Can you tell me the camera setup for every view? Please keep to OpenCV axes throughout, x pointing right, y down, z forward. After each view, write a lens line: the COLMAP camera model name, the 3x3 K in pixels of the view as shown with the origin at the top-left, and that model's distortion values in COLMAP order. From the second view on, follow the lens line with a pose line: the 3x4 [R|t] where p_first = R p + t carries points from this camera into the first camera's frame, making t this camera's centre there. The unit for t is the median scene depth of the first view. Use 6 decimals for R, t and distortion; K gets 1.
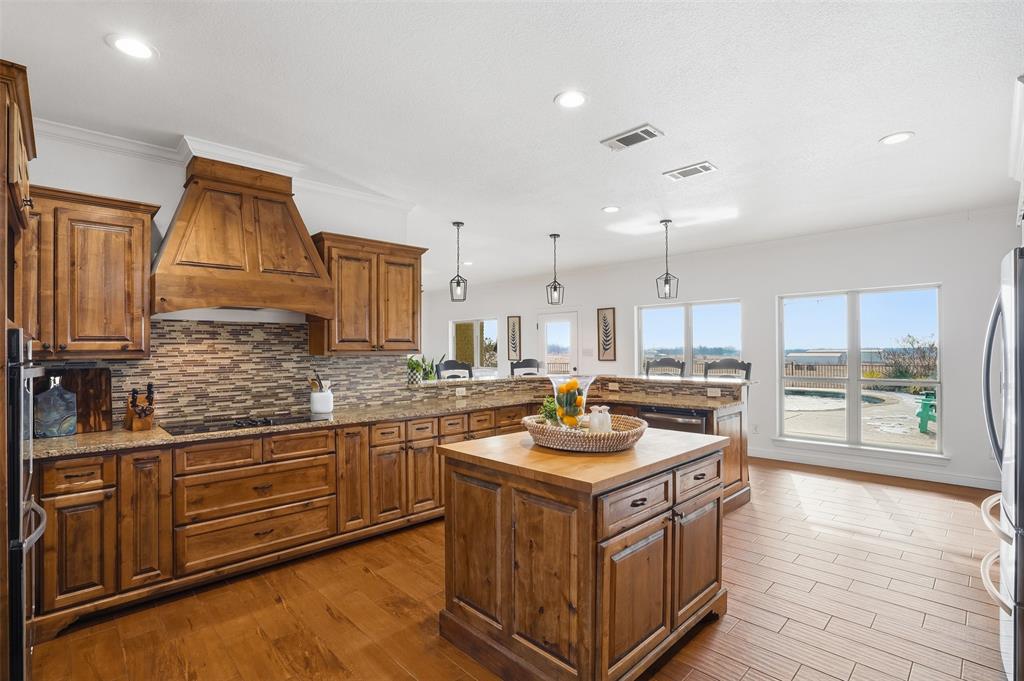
lens RADIAL K [[484.0, 0, 512.7], [0, 484.0, 344.4], [0, 0, 1]] dist [-0.052706, 0.017866]
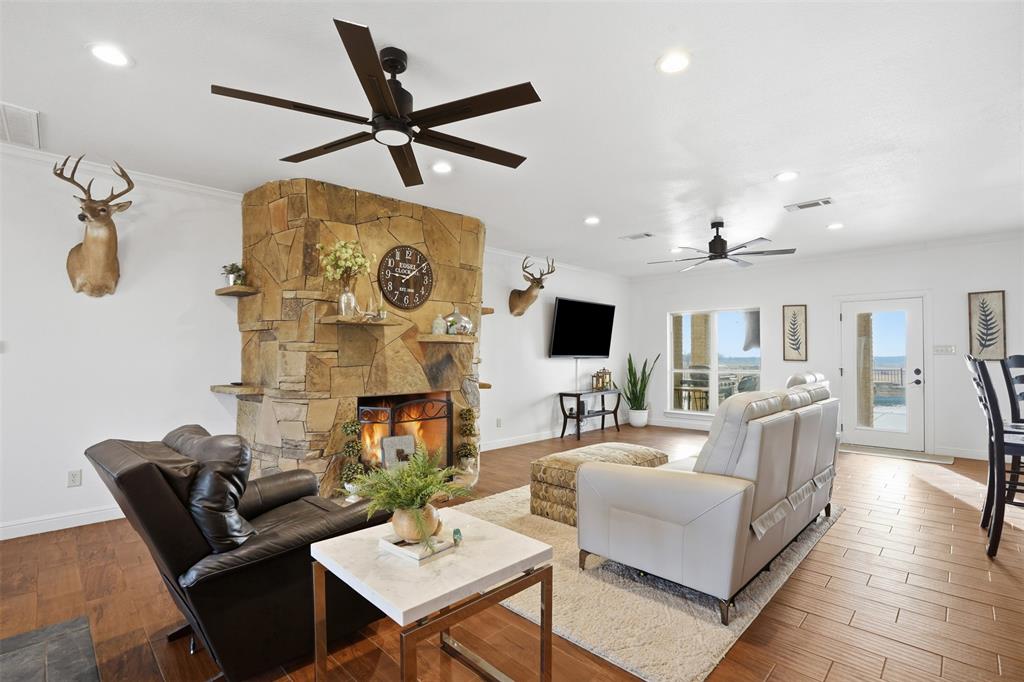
lens RADIAL K [[484.0, 0, 507.3], [0, 484.0, 345.9], [0, 0, 1]] dist [-0.052706, 0.017866]
pose [[0.999061, 0.008857, 0.042405, -1.340379], [-0.008493, 0.999926, -0.008749, 0.053885], [-0.042479, 0.008381, 0.999062, 0.680169]]
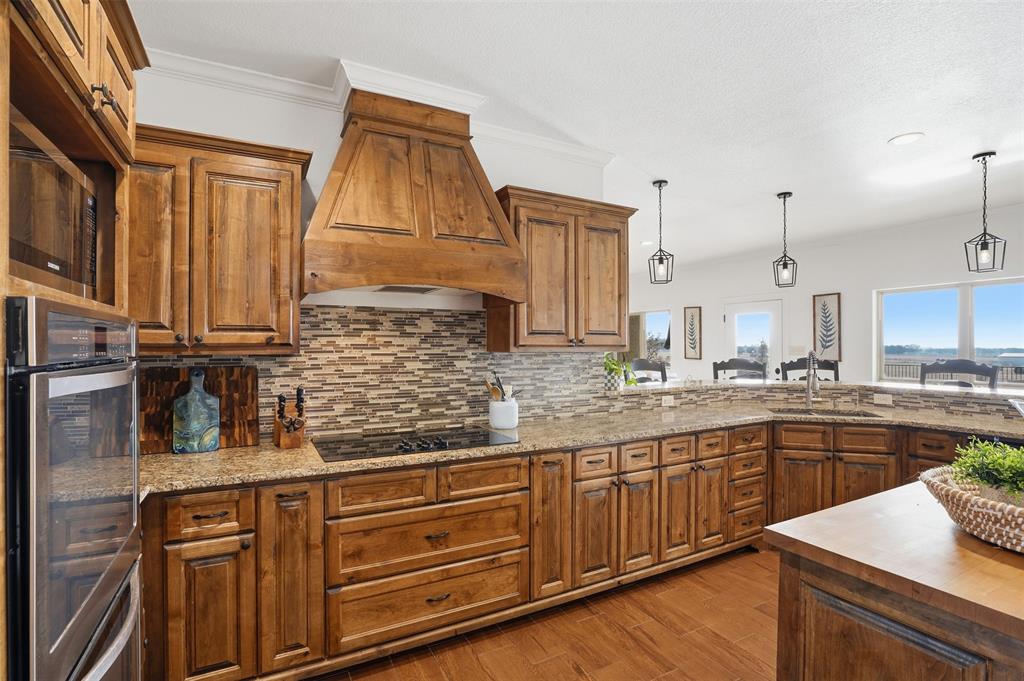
lens RADIAL K [[484.0, 0, 518.6], [0, 484.0, 343.2], [0, 0, 1]] dist [-0.052706, 0.017866]
pose [[0.965803, 0.005321, -0.259222, -0.198178], [-0.003857, 0.999974, 0.006156, 0.004254], [0.259248, -0.004946, 0.965798, 0.300492]]
